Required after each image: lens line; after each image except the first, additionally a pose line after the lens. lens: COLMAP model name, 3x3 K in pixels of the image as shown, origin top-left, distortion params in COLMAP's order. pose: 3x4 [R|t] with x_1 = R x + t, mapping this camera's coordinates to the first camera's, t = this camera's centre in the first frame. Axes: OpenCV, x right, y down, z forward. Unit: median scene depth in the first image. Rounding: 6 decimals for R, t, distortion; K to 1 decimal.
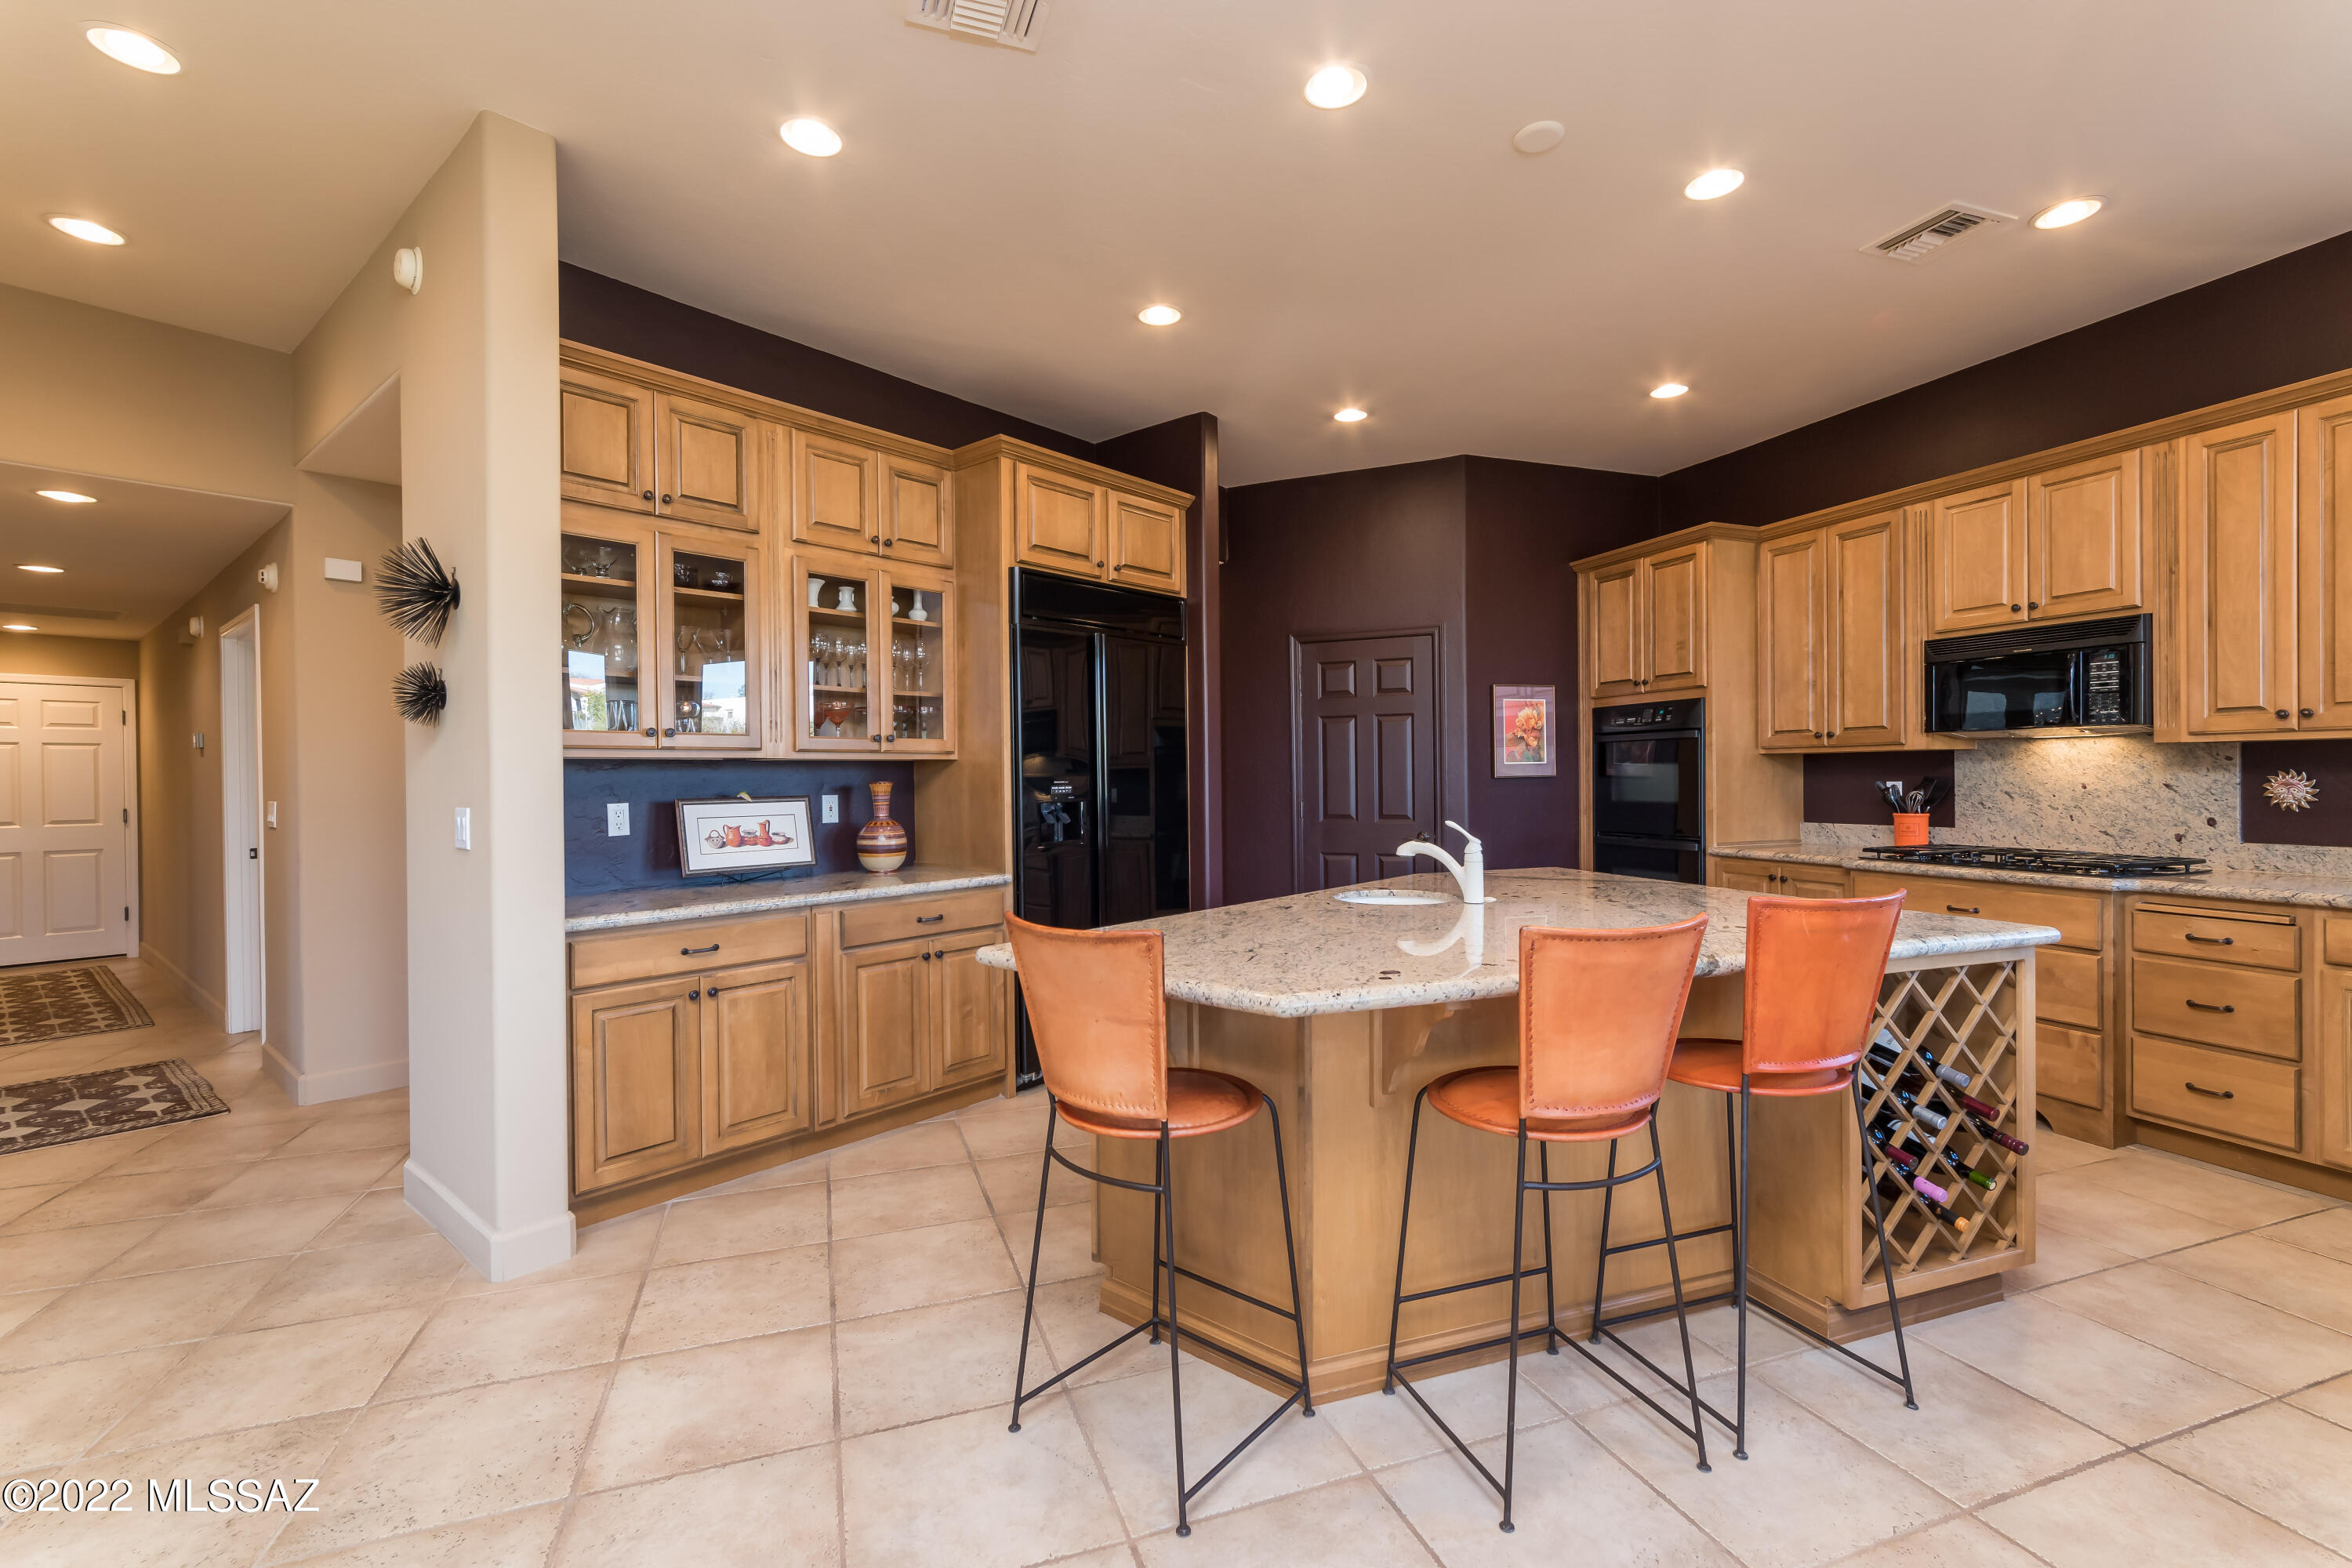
lens RADIAL K [[1029.4, 0, 1185.2], [0, 1029.4, 783.3], [0, 0, 1]] dist [-0.005499, 0.004861]
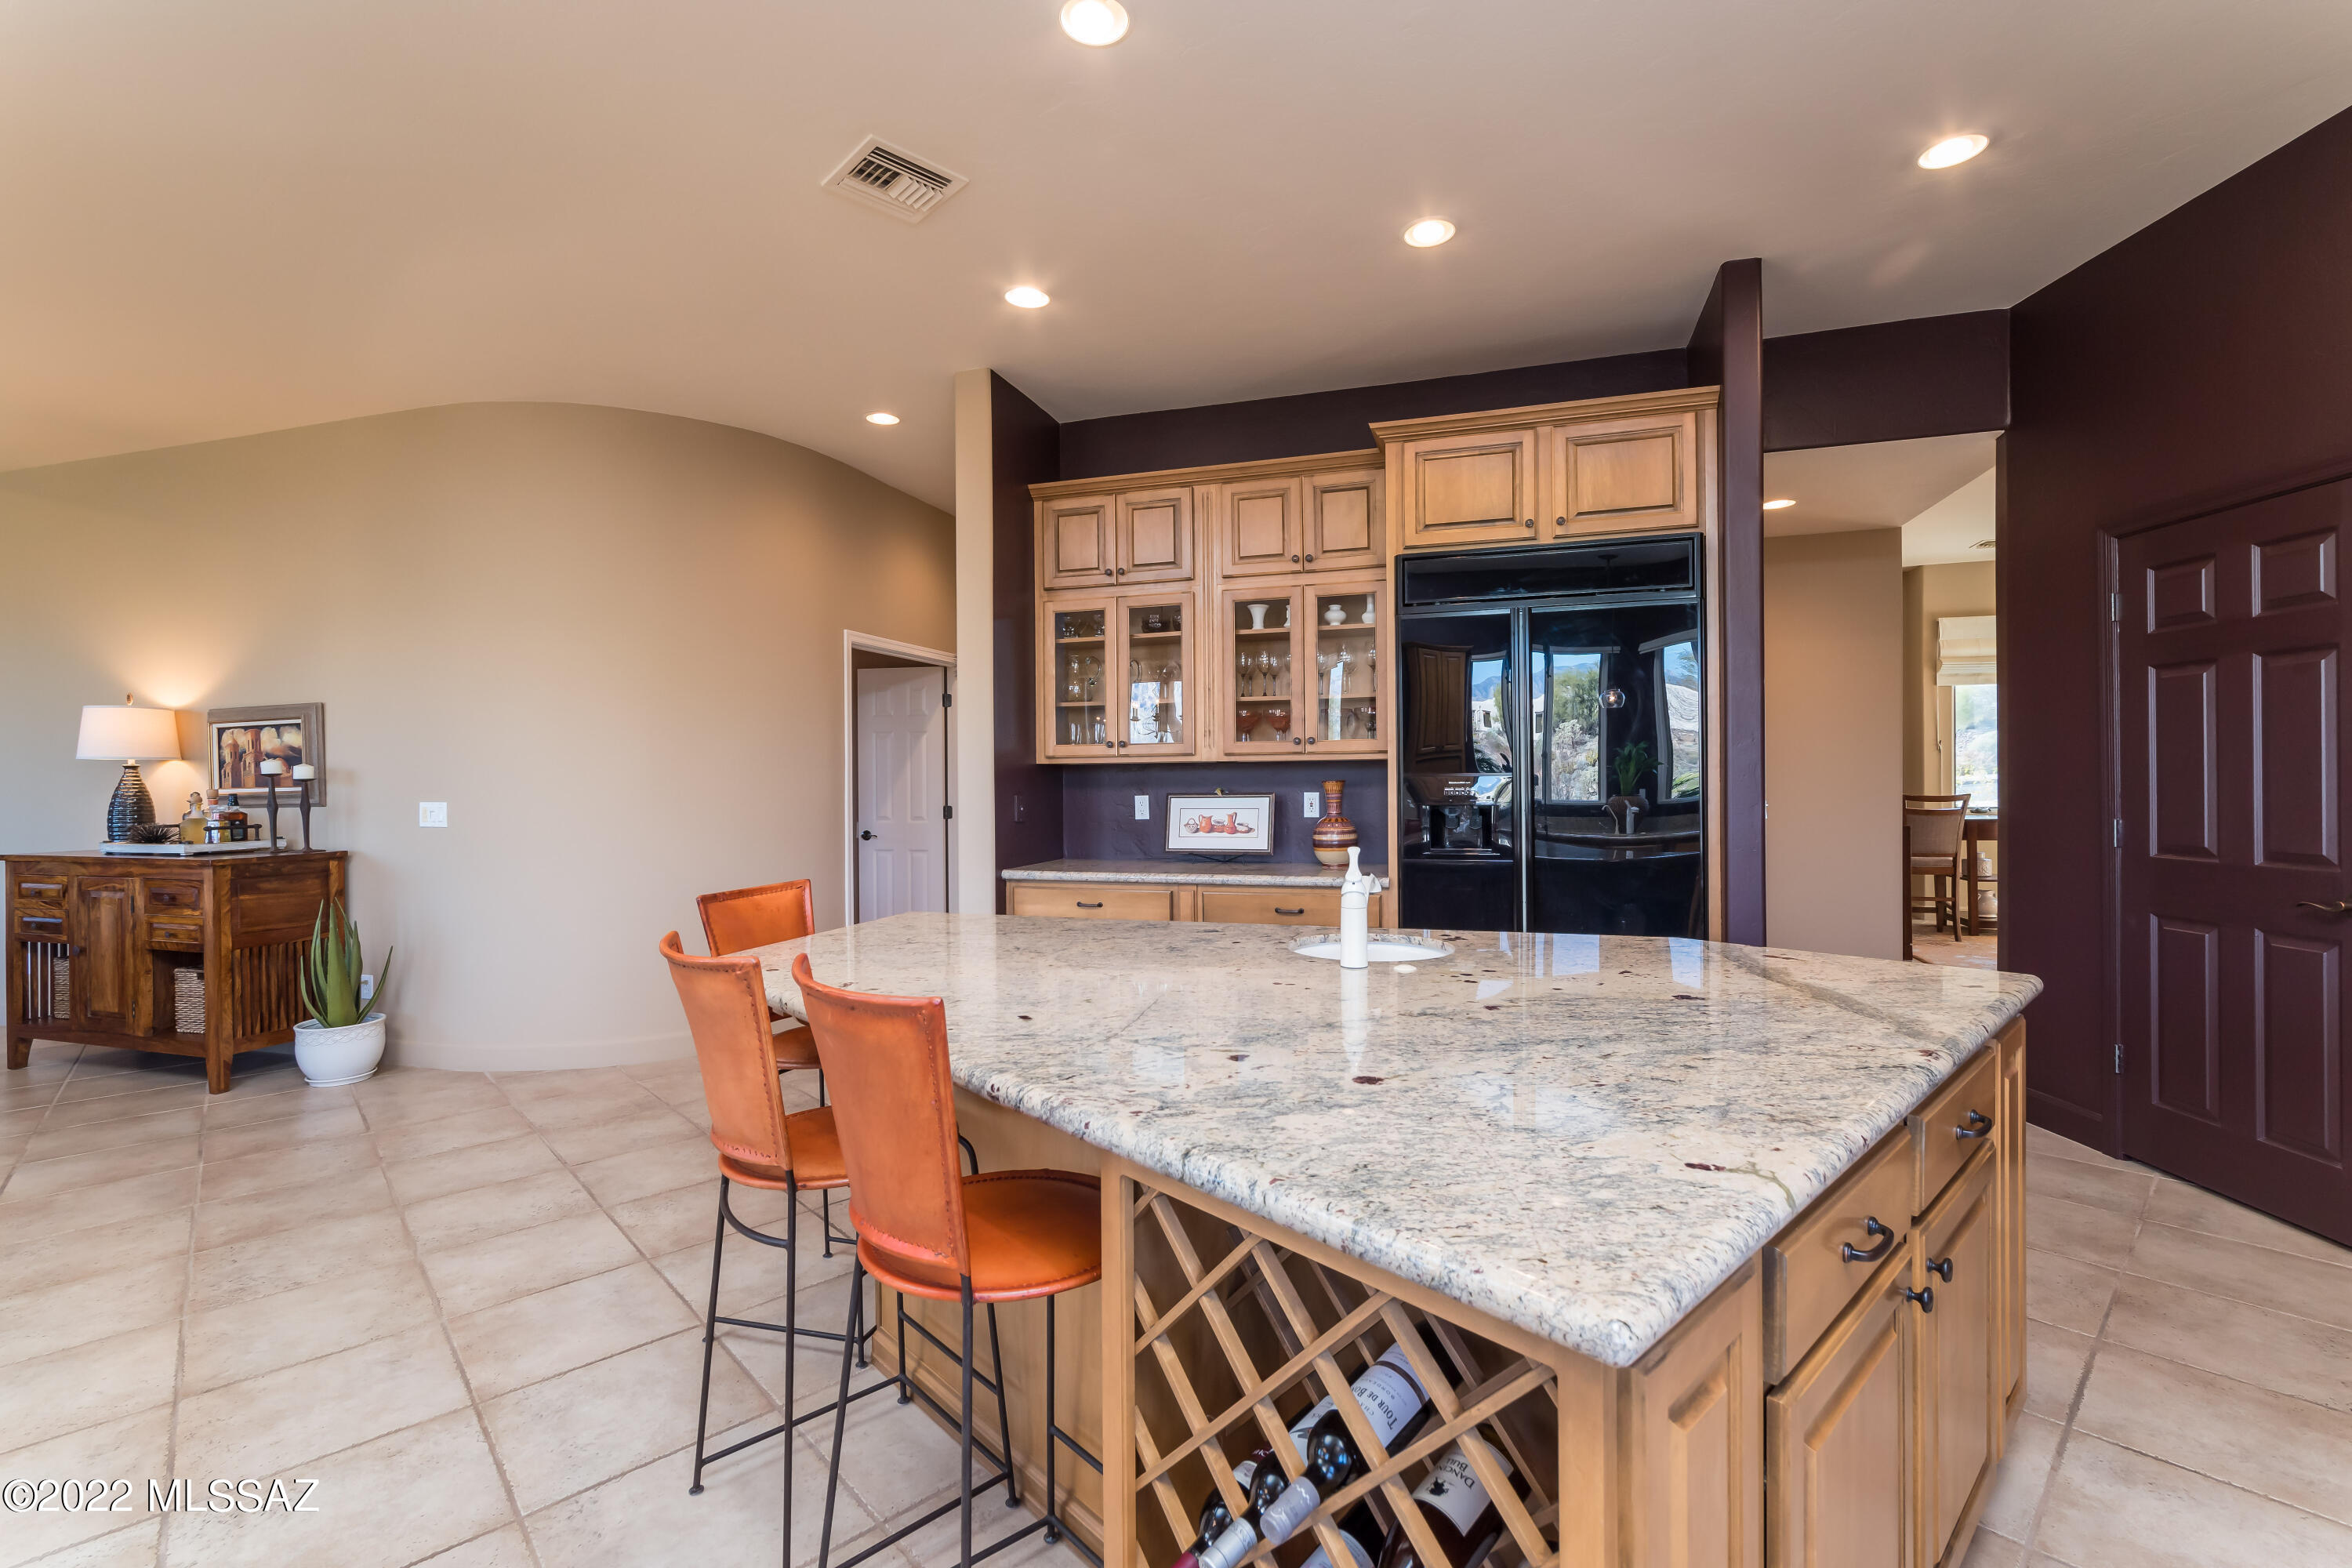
lens RADIAL K [[1029.4, 0, 1185.2], [0, 1029.4, 783.3], [0, 0, 1]] dist [-0.005499, 0.004861]
pose [[0.398198, 0.002260, -0.917297, 0.671824], [-0.003159, 0.999994, 0.001092, 0.000643], [0.917294, 0.002463, 0.398203, 0.470486]]
